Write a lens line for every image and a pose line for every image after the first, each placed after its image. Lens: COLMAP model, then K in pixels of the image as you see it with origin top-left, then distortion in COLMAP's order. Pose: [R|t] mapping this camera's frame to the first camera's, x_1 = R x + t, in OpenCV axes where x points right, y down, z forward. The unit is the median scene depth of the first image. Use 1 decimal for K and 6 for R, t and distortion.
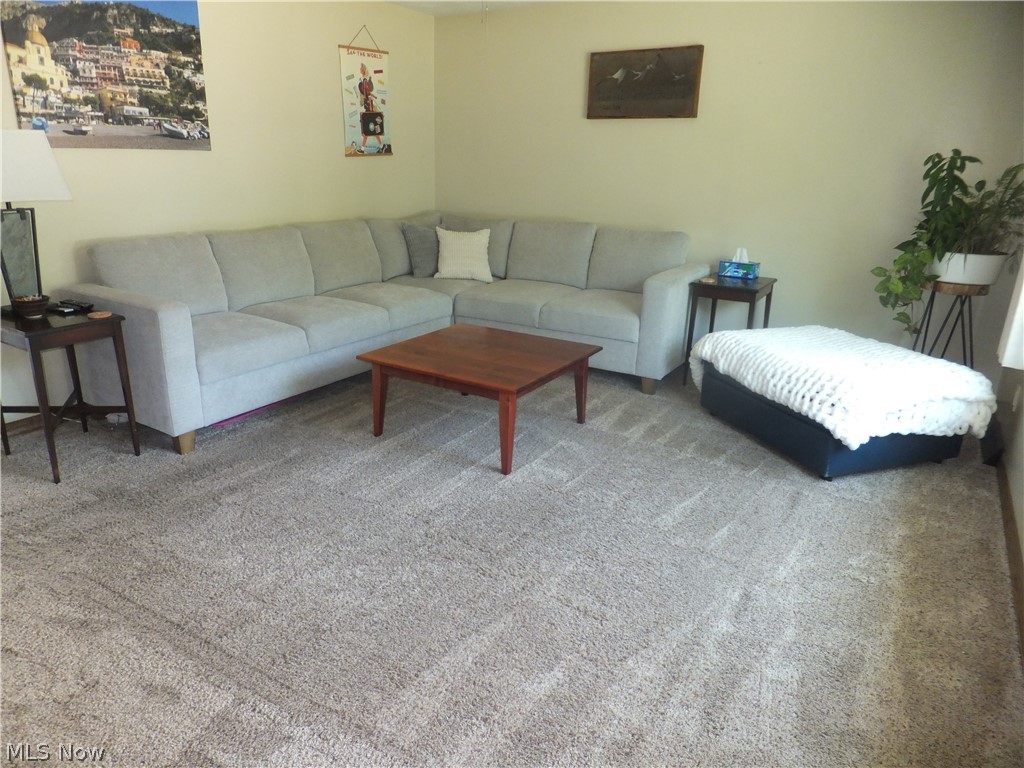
lens RADIAL K [[683.1, 0, 504.9], [0, 683.1, 390.2], [0, 0, 1]] dist [-0.032366, 0.039647]
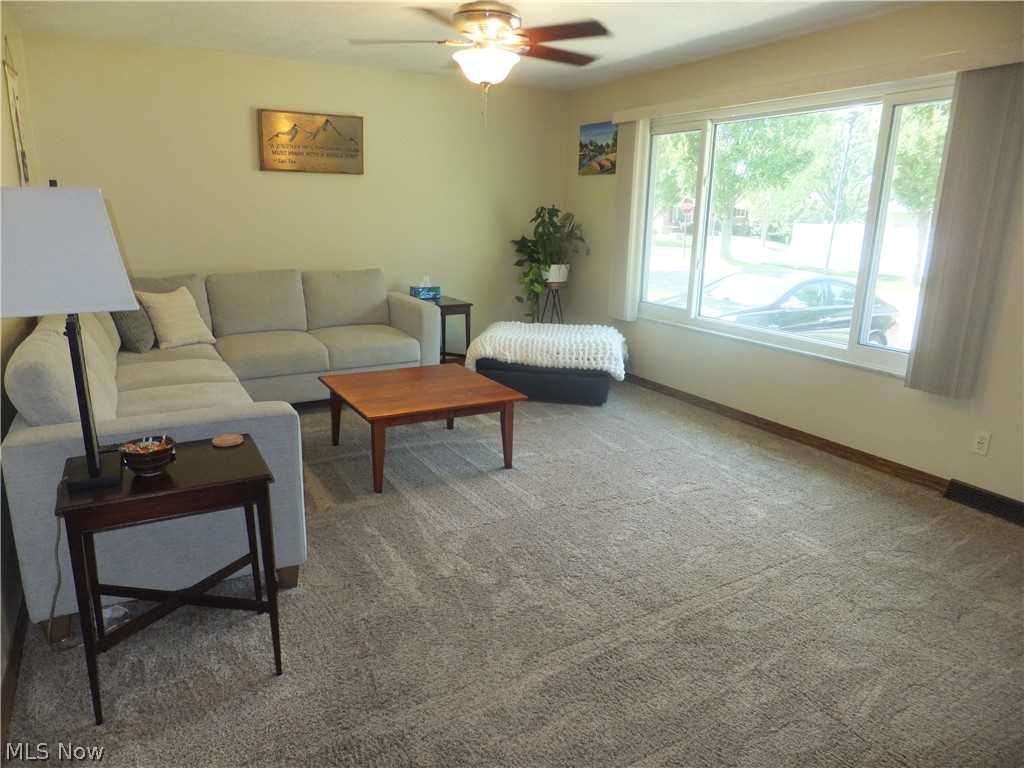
lens RADIAL K [[683.1, 0, 504.0], [0, 683.1, 380.4], [0, 0, 1]] dist [-0.032366, 0.039647]
pose [[0.476764, -0.229280, 0.848603, -0.957868], [0.269908, 0.956933, 0.106909, -0.155267], [-0.836568, 0.178074, 0.518115, 0.315265]]
